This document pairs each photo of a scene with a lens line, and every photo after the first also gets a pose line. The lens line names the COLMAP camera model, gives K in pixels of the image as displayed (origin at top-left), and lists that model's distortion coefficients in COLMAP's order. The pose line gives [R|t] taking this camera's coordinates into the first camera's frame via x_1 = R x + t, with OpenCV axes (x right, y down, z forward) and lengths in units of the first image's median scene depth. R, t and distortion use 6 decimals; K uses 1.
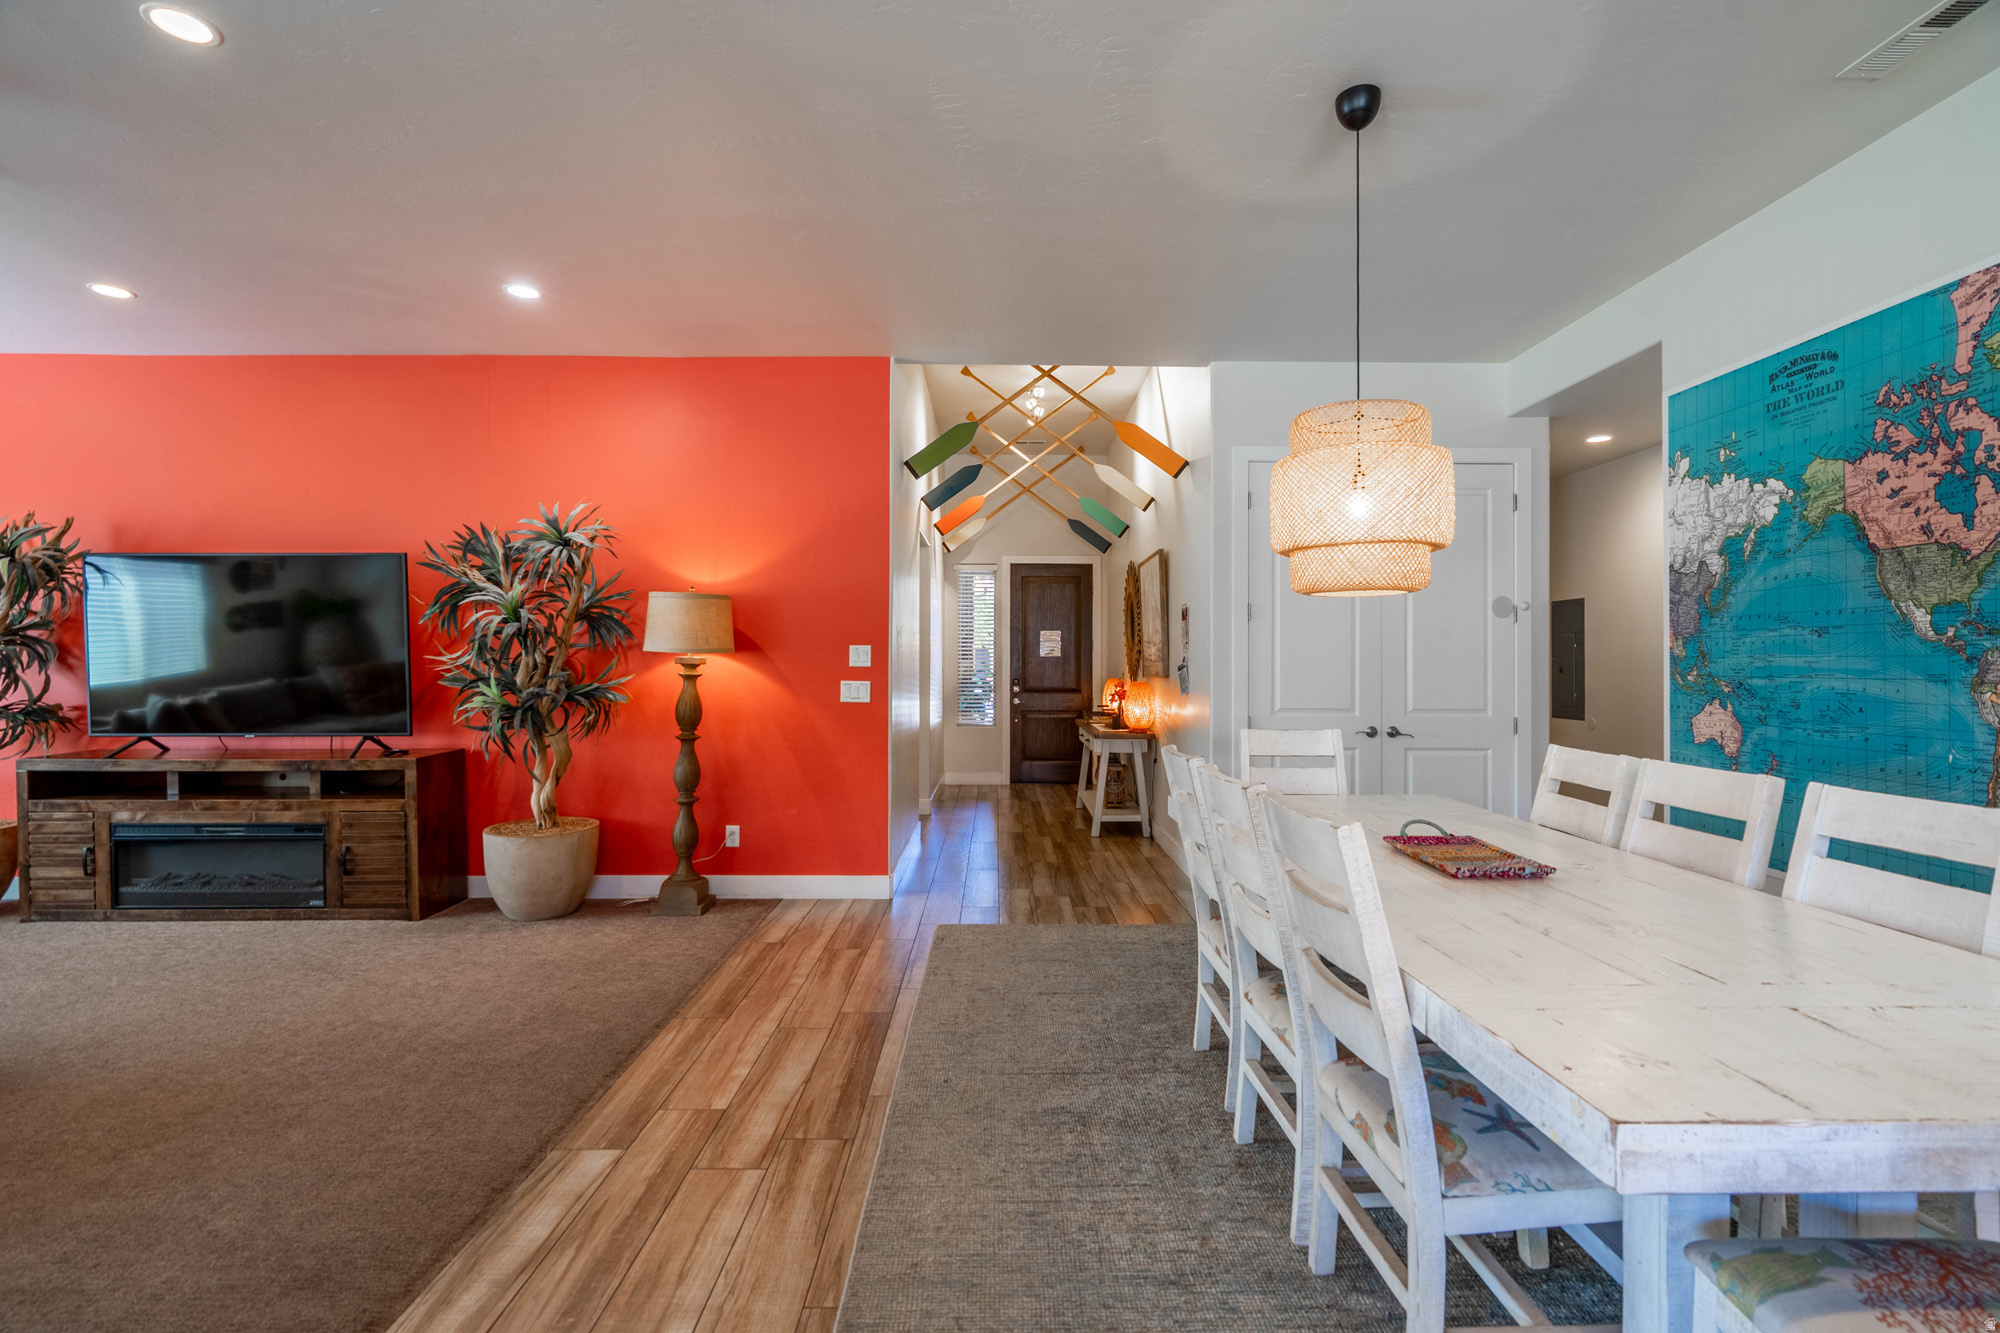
lens RADIAL K [[907.9, 0, 1013.4], [0, 907.9, 652.0], [0, 0, 1]] dist [-0.004376, 0.003941]
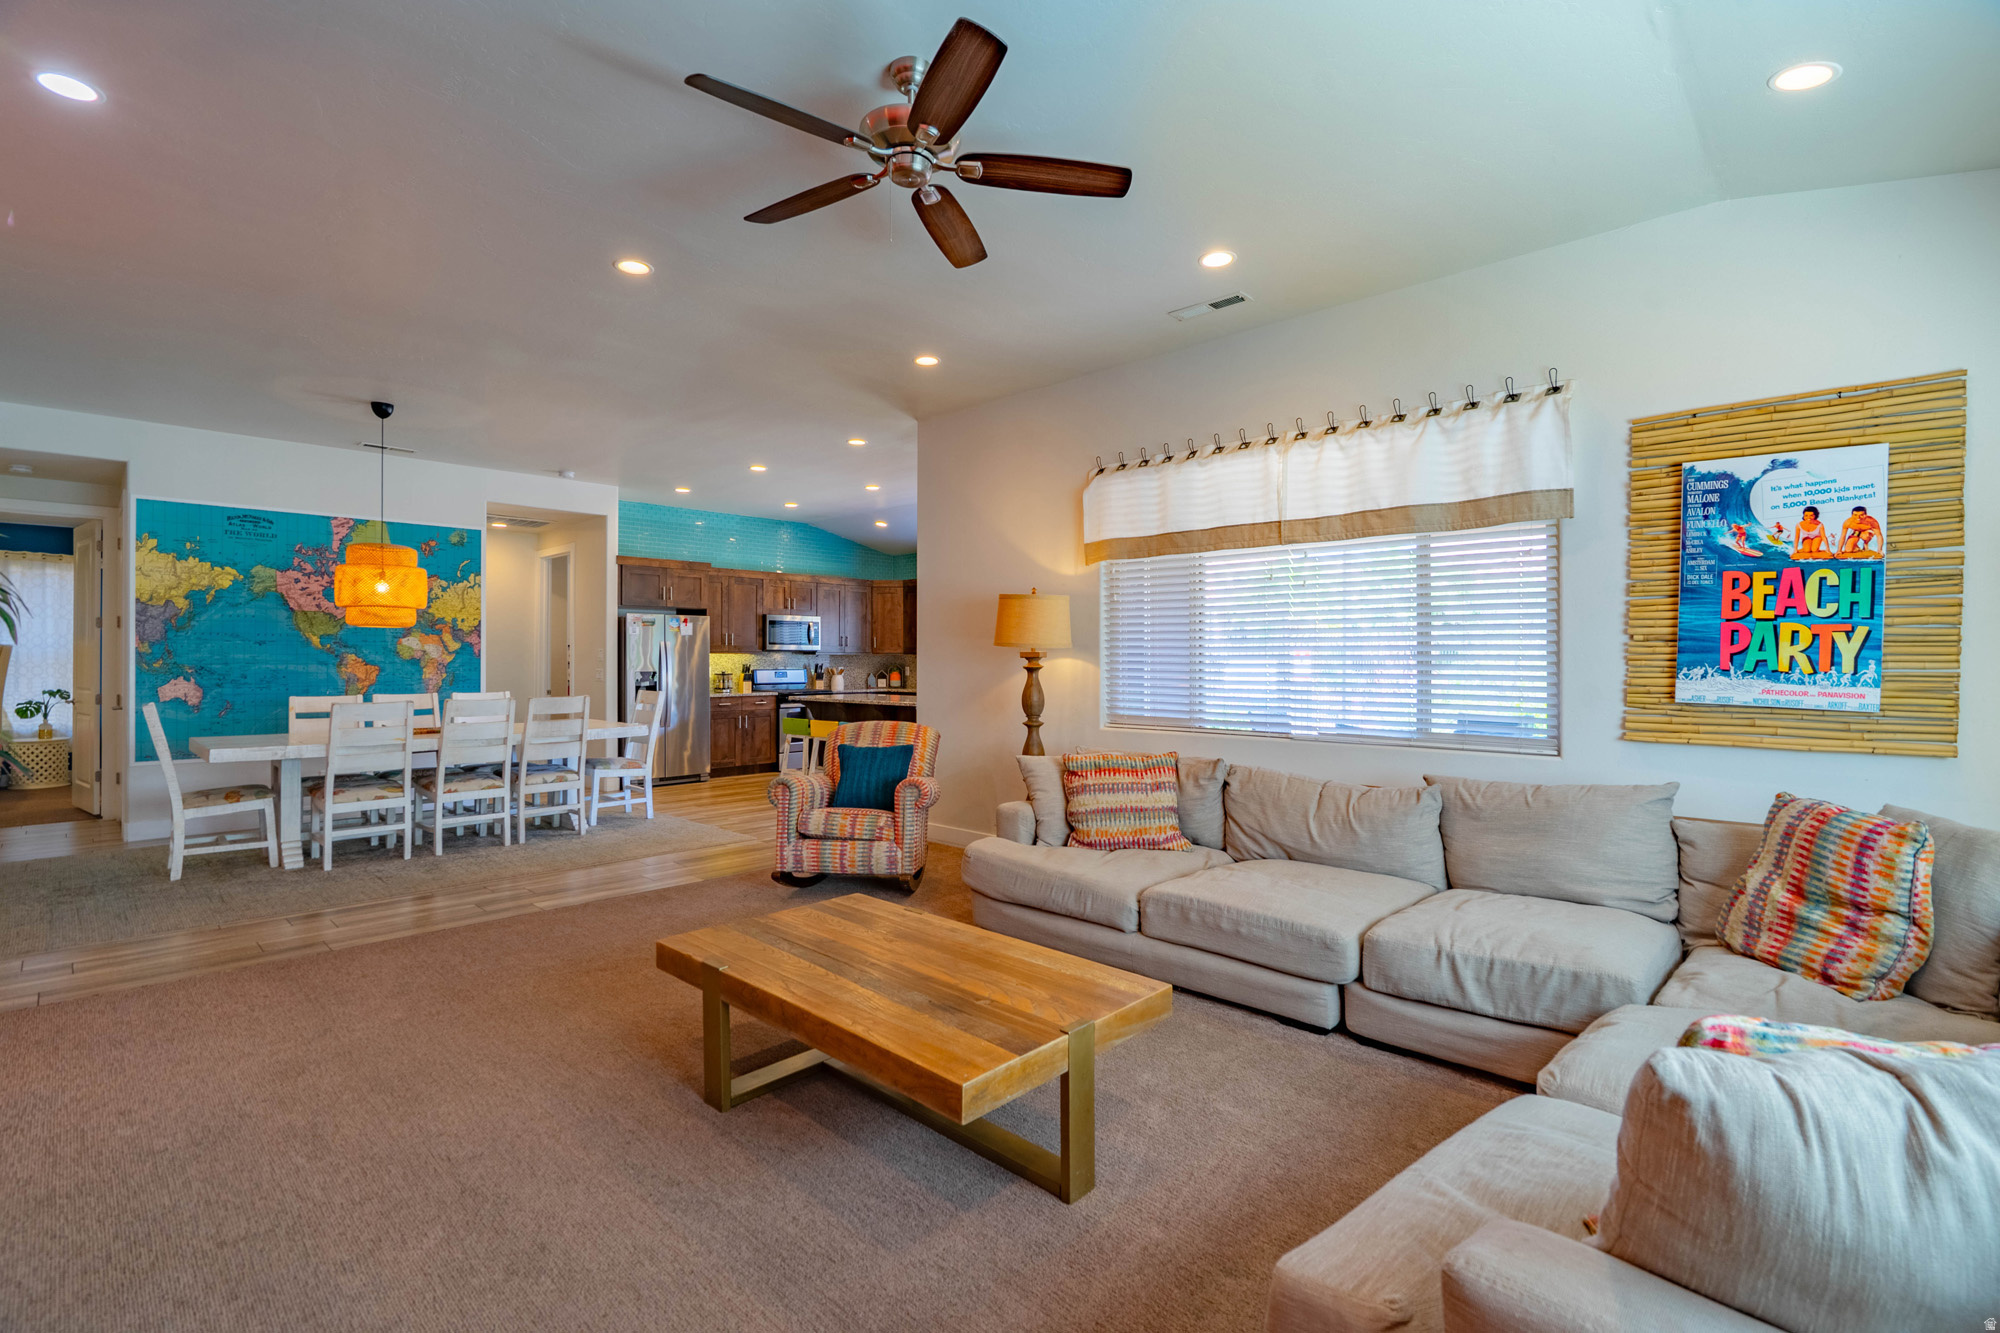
lens RADIAL K [[907.9, 0, 993.7], [0, 907.9, 649.4], [0, 0, 1]] dist [-0.004376, 0.003941]
pose [[-0.706898, 0.005579, 0.707293, -1.810805], [-0.010940, 0.999763, -0.018820, 0.014293], [-0.707231, -0.021042, -0.706670, 1.208292]]
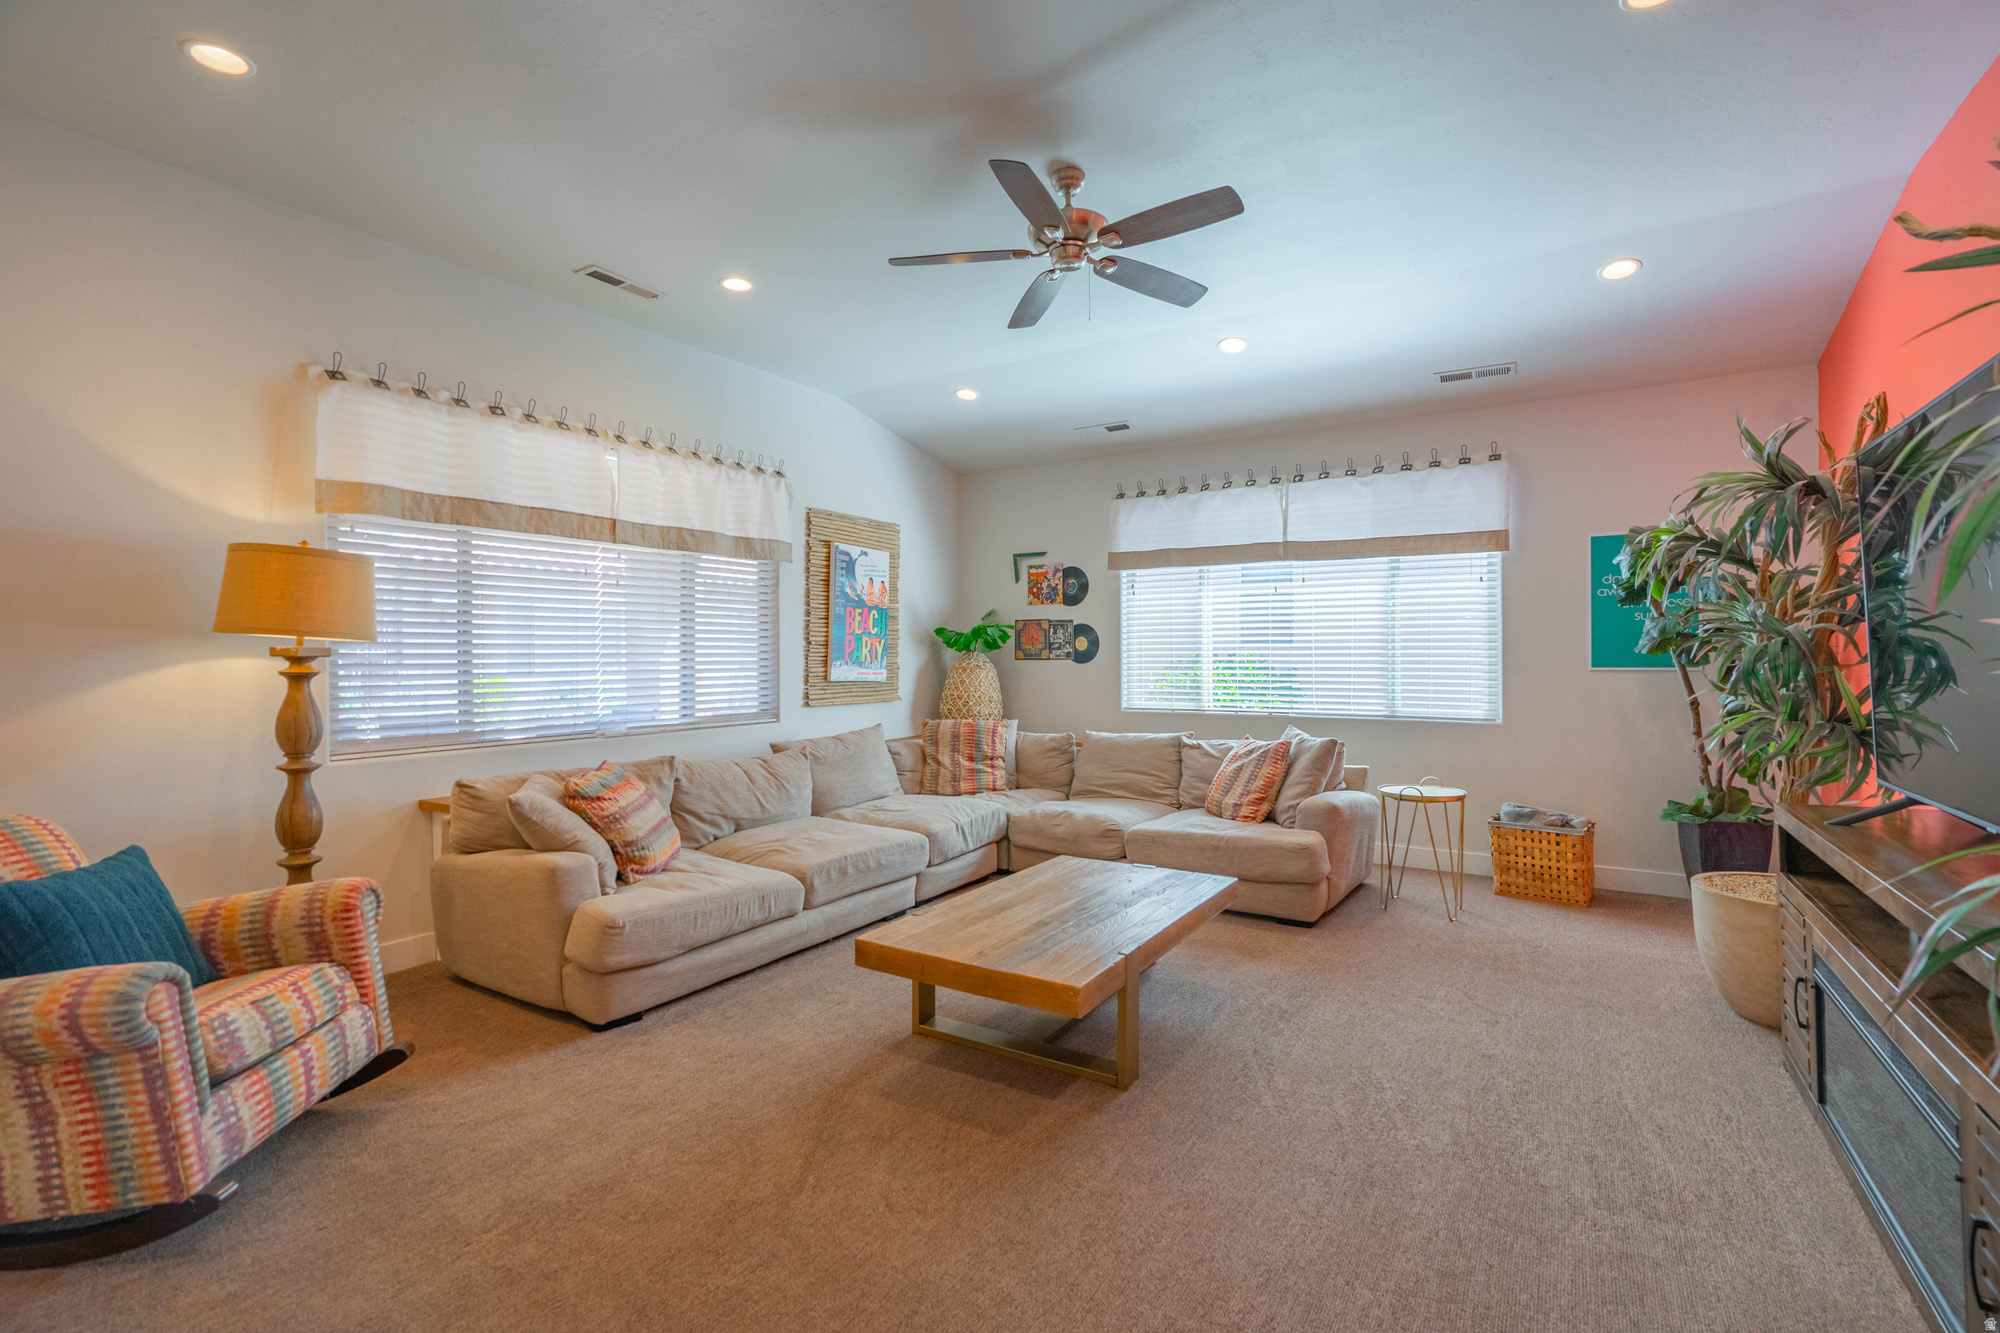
lens RADIAL K [[907.9, 0, 1002.8], [0, 907.9, 655.7], [0, 0, 1]] dist [-0.004376, 0.003941]
pose [[-0.543552, 0.002089, -0.839373, -0.365040], [0.015308, 0.999855, -0.007425, 0.015301], [0.839236, -0.016885, -0.543506, 1.170314]]
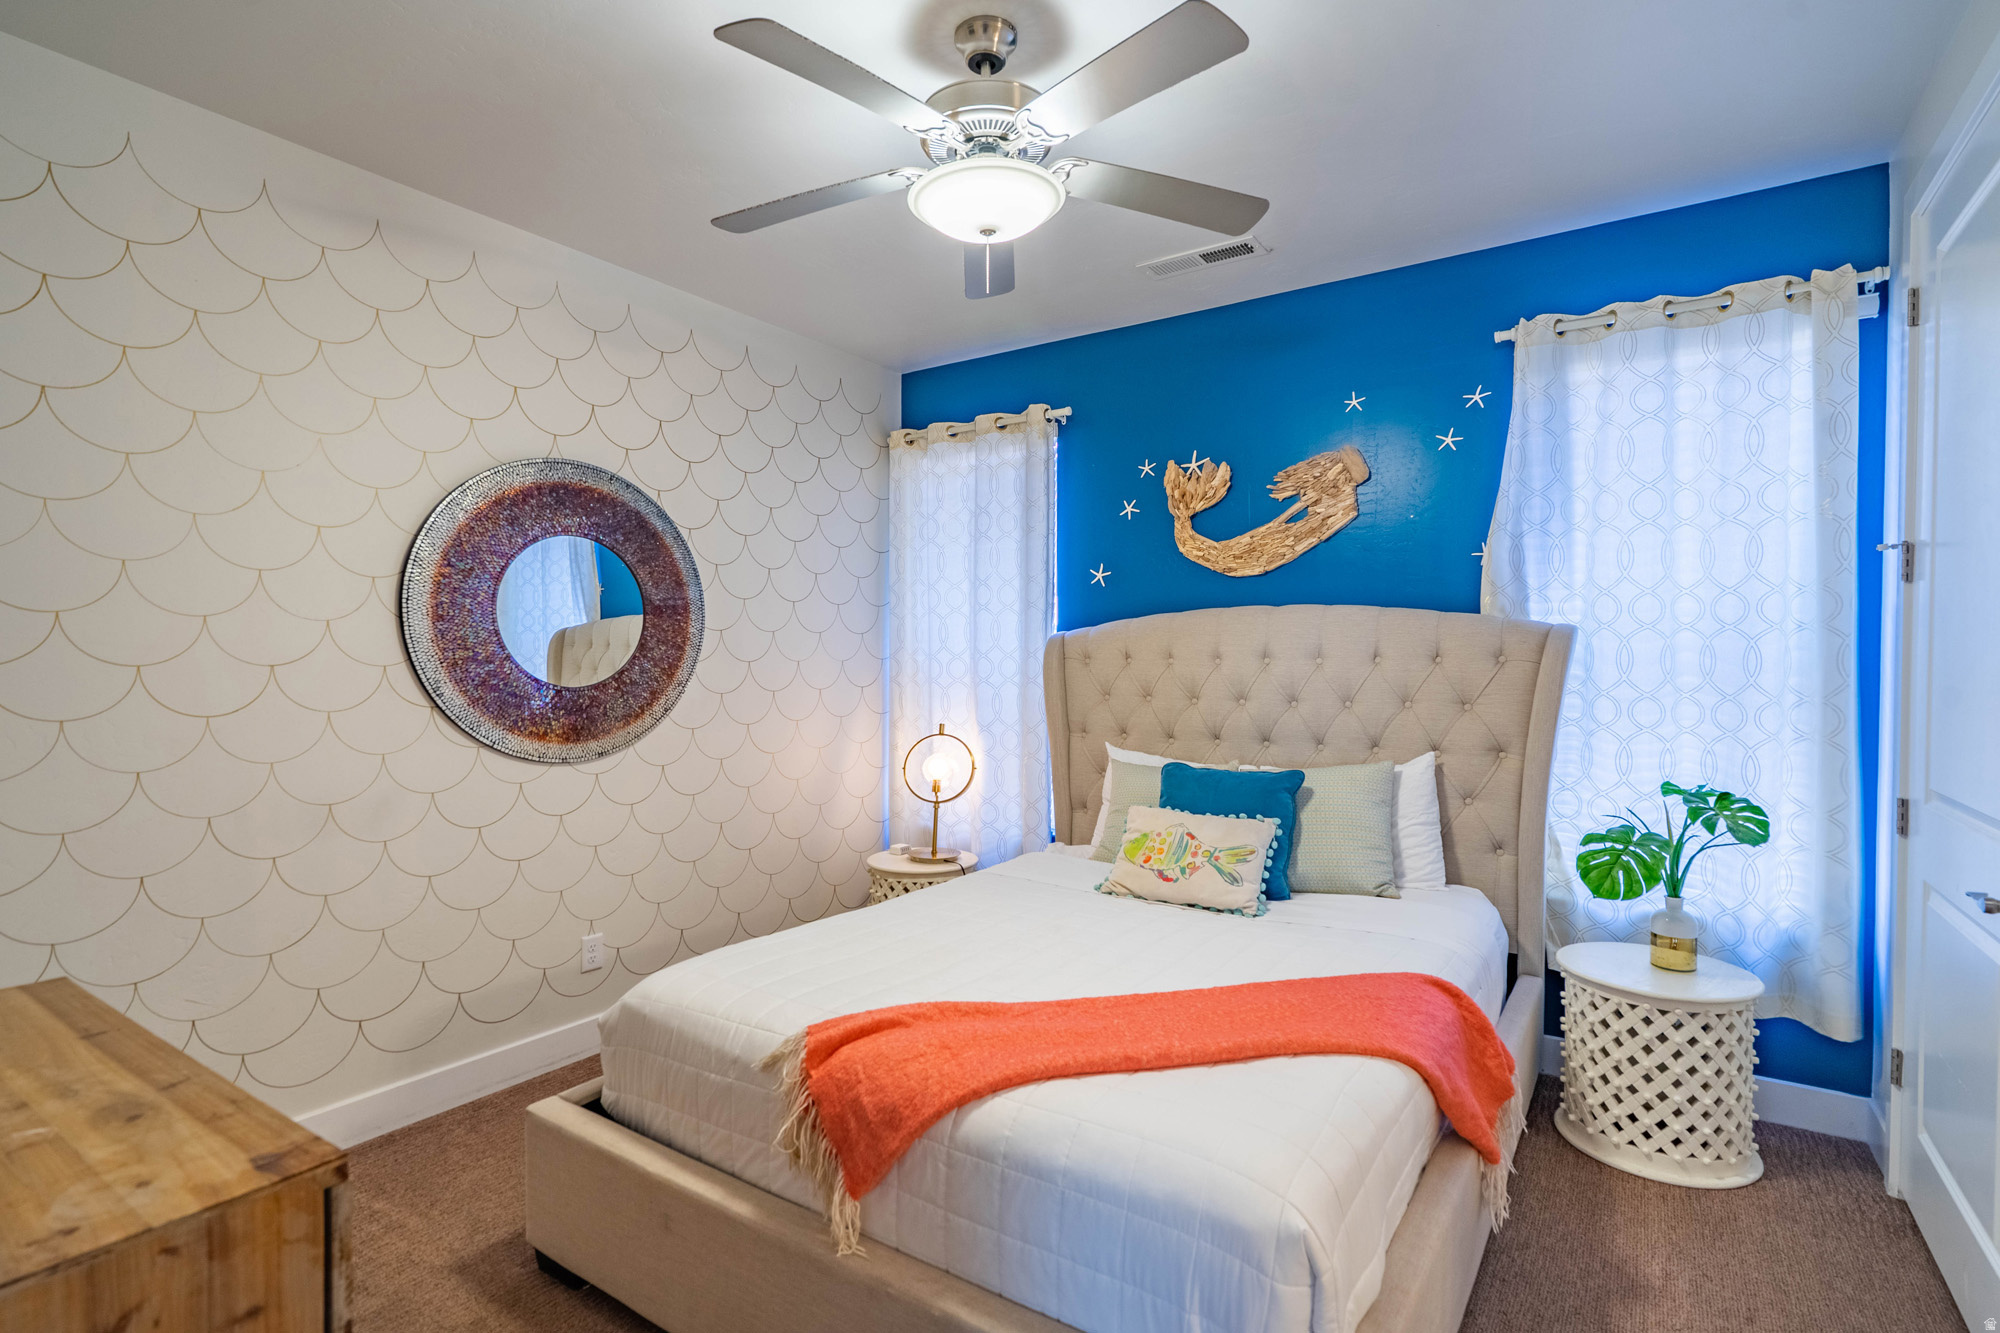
lens RADIAL K [[907.9, 0, 913.9], [0, 907.9, 665.8], [0, 0, 1]] dist [-0.004376, 0.003941]
pose [[0.637850, -0.010614, 0.770088, 1.231720], [-0.013889, 0.999584, 0.025282, 0.006194], [-0.770035, -0.026822, 0.637437, 1.303752]]
